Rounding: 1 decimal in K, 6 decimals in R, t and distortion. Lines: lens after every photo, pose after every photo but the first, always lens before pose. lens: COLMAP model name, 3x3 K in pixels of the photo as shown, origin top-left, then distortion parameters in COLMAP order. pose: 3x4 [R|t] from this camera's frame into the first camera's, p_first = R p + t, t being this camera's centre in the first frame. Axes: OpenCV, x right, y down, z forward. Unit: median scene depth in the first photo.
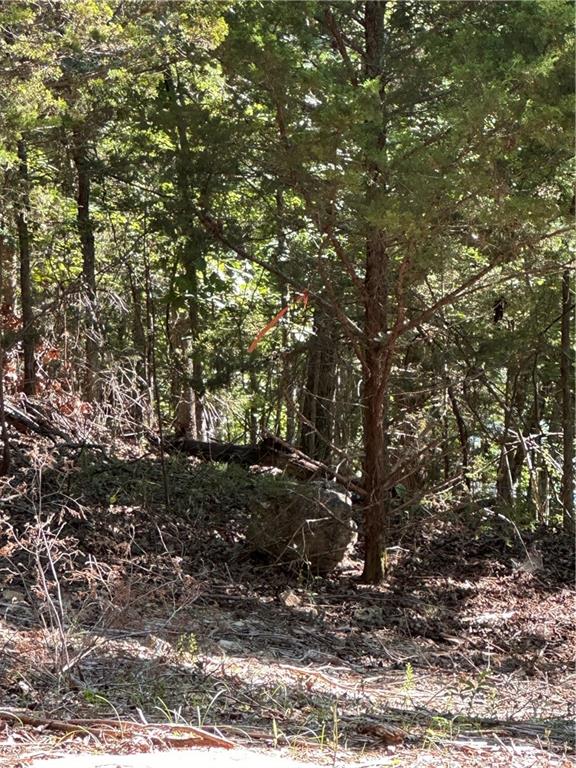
lens RADIAL K [[4125.8, 0, 287.9], [0, 4125.8, 383.7], [0, 0, 1]] dist [-0.686203, 0.000000]
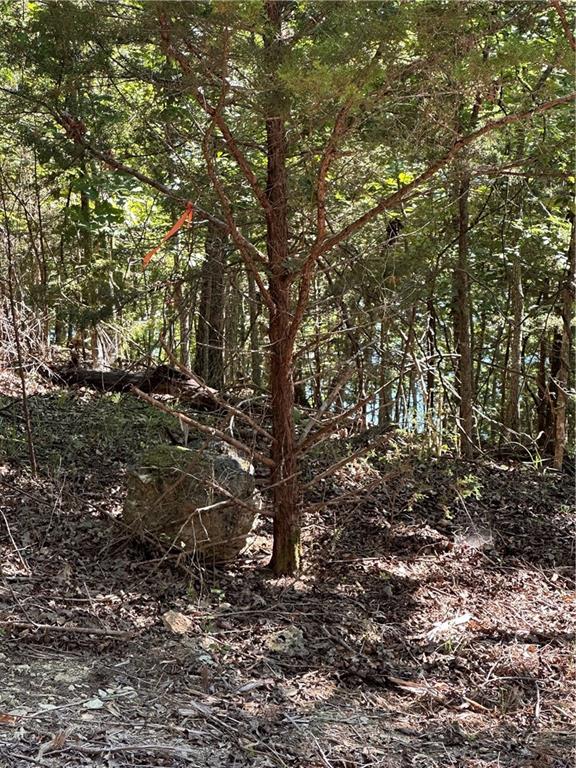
lens RADIAL K [[1995.4, 0, 289.6], [0, 1995.4, 385.4], [0, 0, 1]] dist [0.045195, 0.000000]
pose [[0.998715, -0.025243, 0.043936, 0.004819], [0.023003, 0.998445, 0.050774, -0.005981], [-0.045149, -0.049698, 0.997743, 0.521720]]
